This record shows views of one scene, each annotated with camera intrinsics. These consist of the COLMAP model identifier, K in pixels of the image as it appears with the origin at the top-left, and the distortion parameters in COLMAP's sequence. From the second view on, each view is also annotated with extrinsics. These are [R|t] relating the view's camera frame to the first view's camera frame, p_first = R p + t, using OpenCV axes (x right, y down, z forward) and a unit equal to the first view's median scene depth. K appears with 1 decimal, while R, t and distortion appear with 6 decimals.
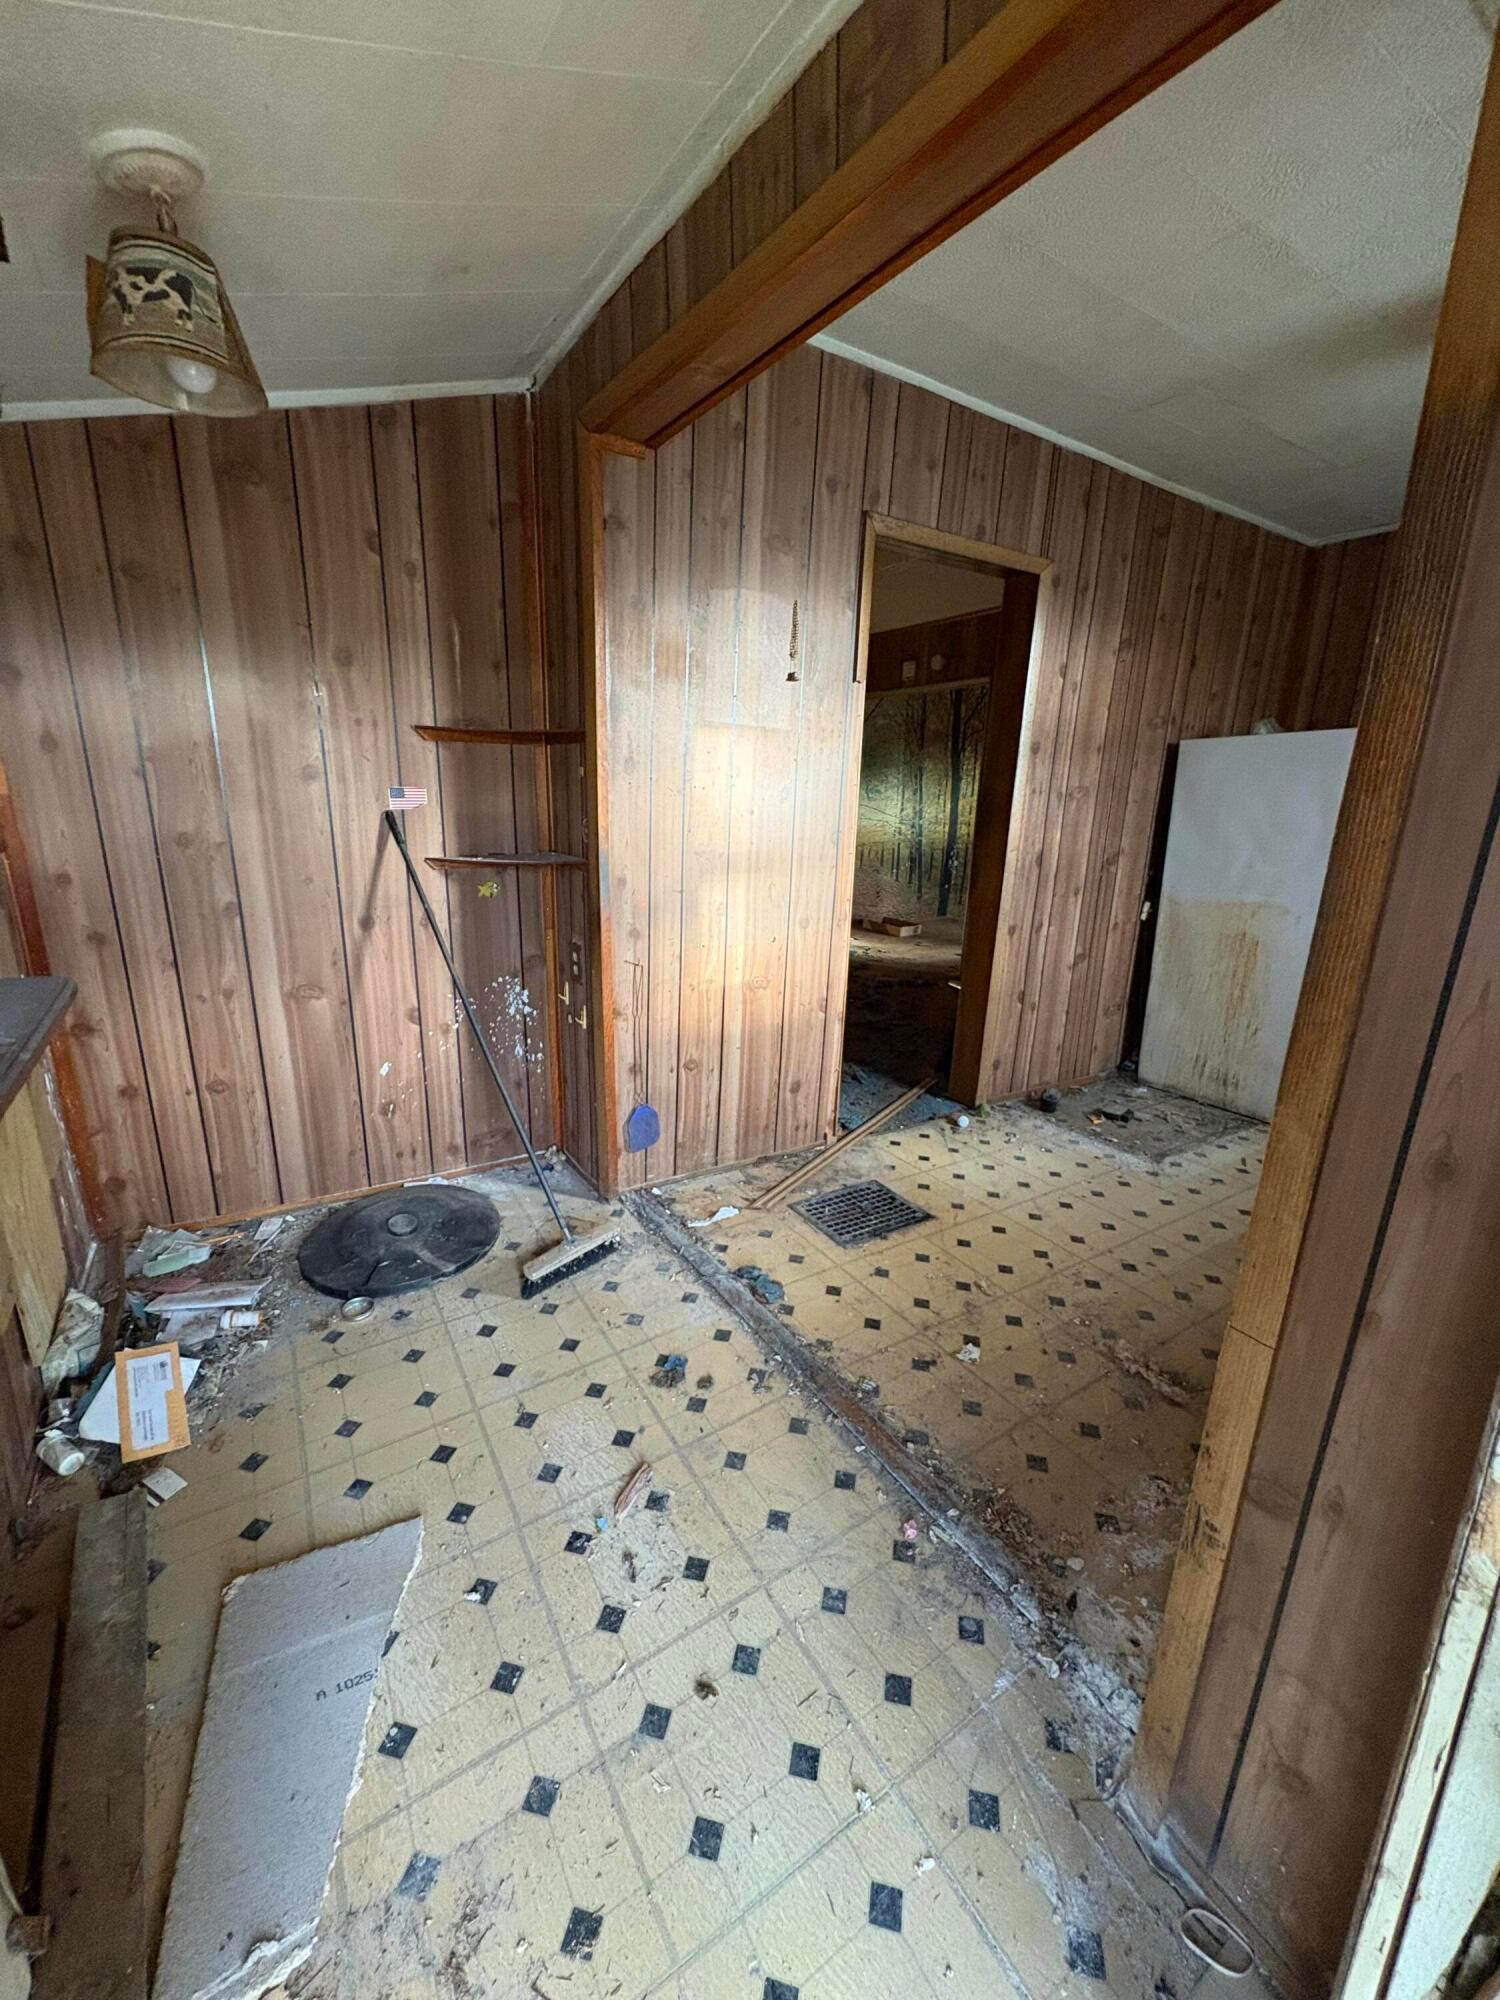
lens RADIAL K [[793.5, 0, 745.0], [0, 793.5, 1004.7], [0, 0, 1]] dist [-0.000719, 0.000071]
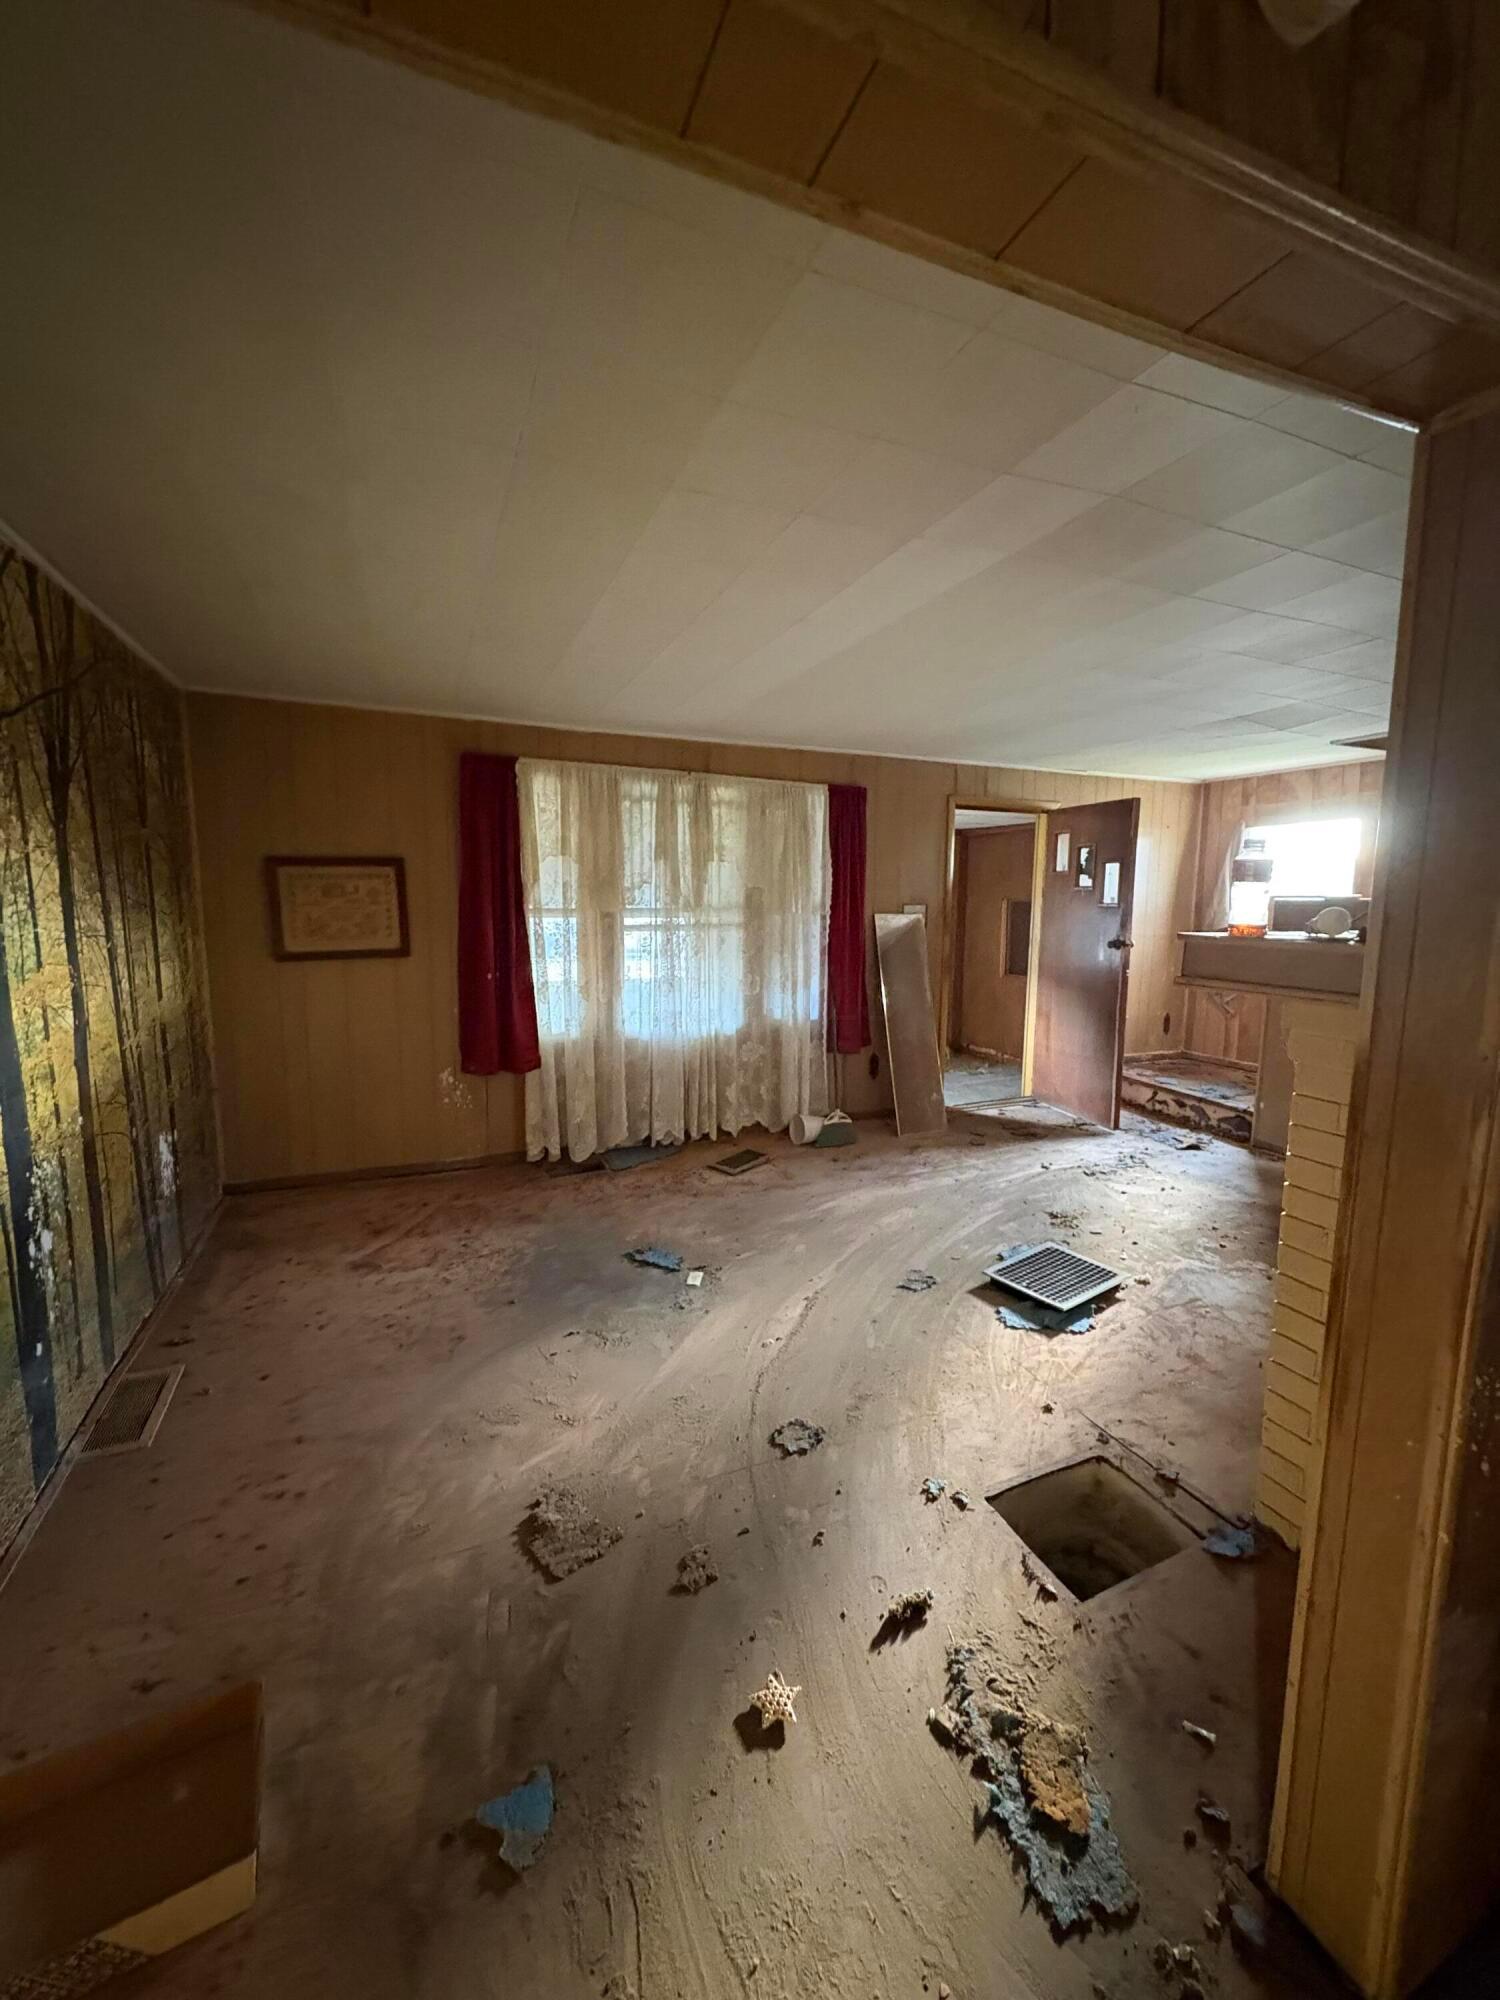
lens RADIAL K [[800.8, 0, 750.2], [0, 800.8, 996.2], [0, 0, 1]] dist [-0.000431, -0.000031]
pose [[0.160394, -0.157397, 0.974423, 0.189081], [0.259086, 0.959302, 0.112308, -0.570054], [-0.952443, 0.234446, 0.194645, 1.876866]]
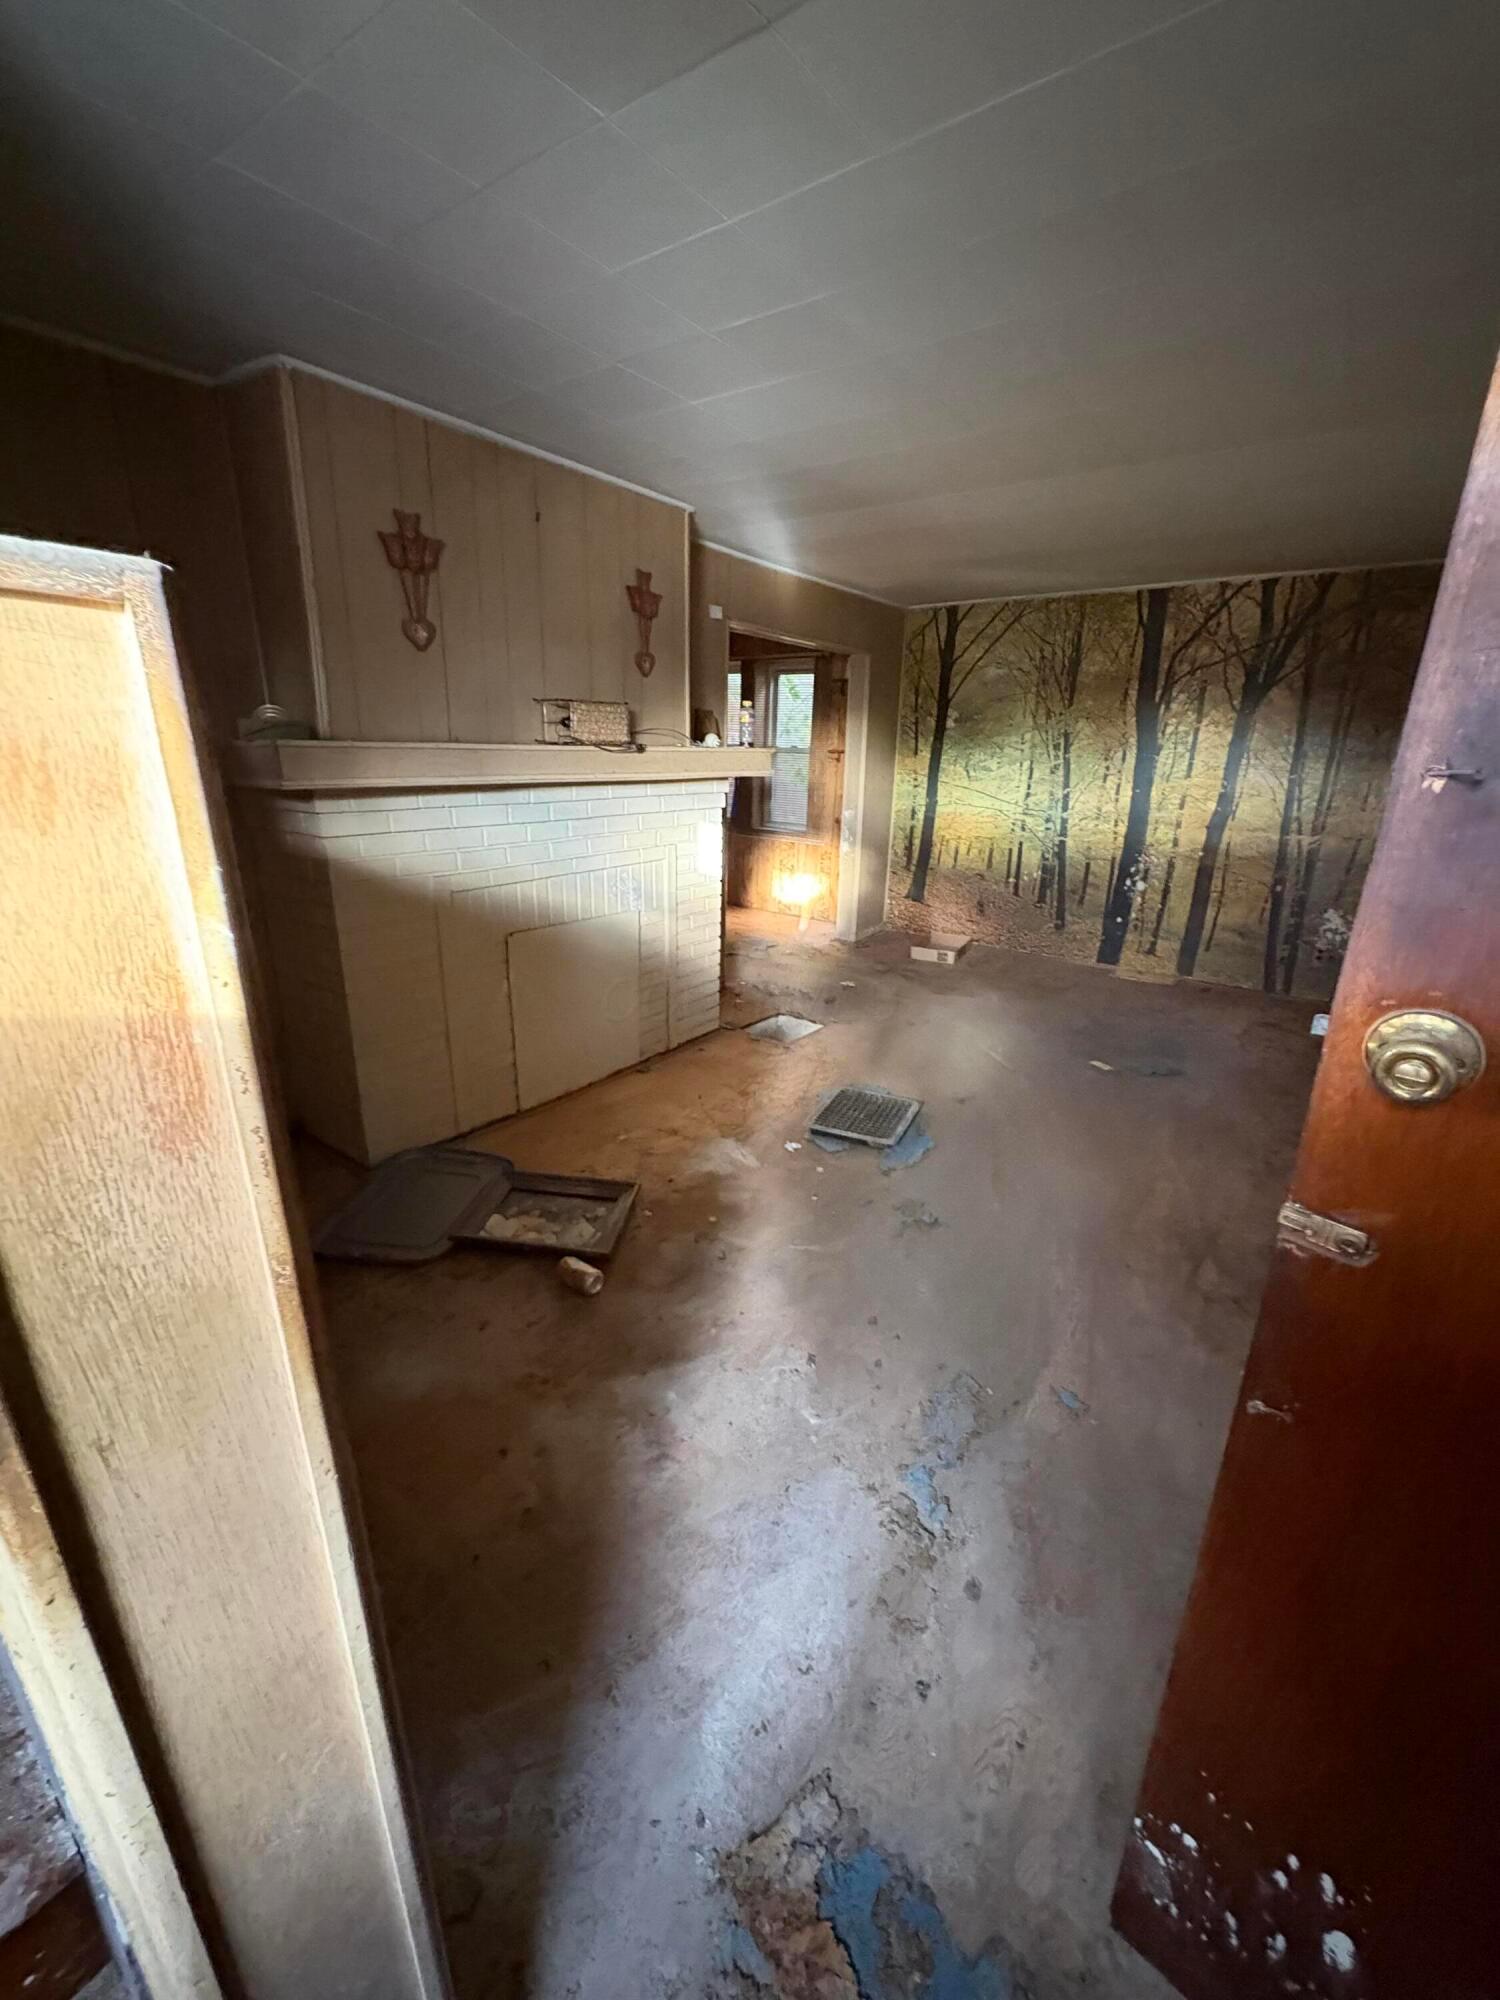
lens RADIAL K [[793.5, 0, 745.0], [0, 793.5, 1004.7], [0, 0, 1]] dist [-0.000719, 0.000071]
pose [[0.353885, 0.268911, -0.895797, 1.894136], [-0.251539, 0.949852, 0.185767, -0.327324], [0.900829, 0.159588, 0.403780, 1.244688]]
